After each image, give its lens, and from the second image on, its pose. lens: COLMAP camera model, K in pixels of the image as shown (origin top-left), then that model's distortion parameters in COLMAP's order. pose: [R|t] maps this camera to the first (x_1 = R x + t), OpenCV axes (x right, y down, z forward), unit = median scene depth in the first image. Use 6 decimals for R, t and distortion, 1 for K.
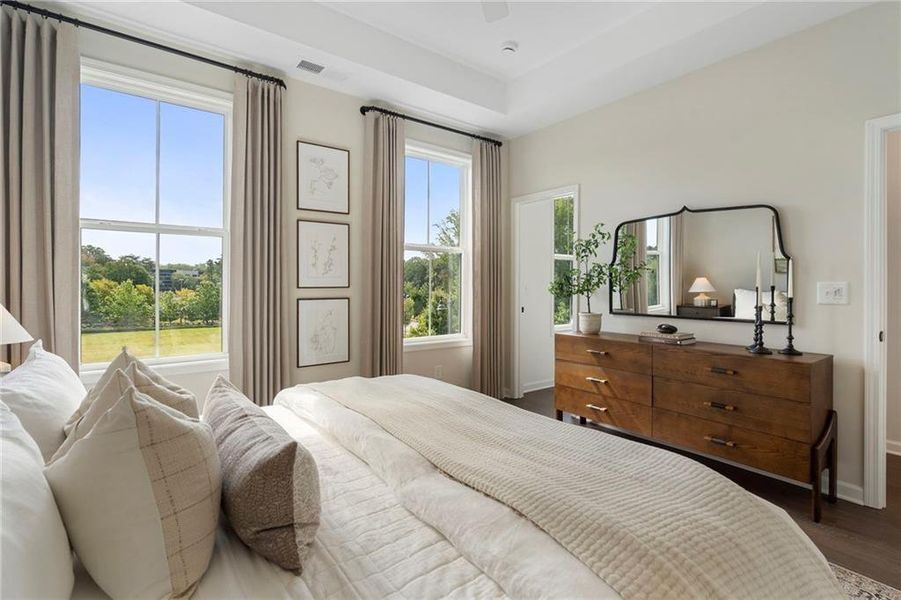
lens RADIAL K [[418.6, 0, 451.6], [0, 418.6, 296.3], [0, 0, 1]] dist [0.020110, 0.000027]
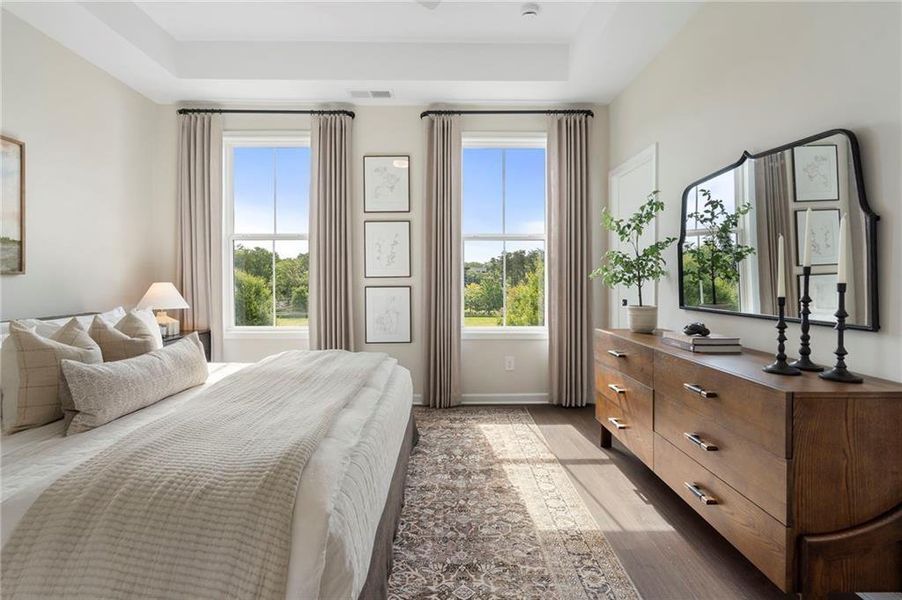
lens RADIAL K [[419.1, 0, 448.0], [0, 419.1, 291.4], [0, 0, 1]] dist [0.020110, 0.000027]
pose [[0.811889, 0.009542, -0.583733, 0.512719], [-0.008762, 0.999953, 0.004159, 0.012464], [0.583746, 0.001738, 0.811935, 0.151427]]
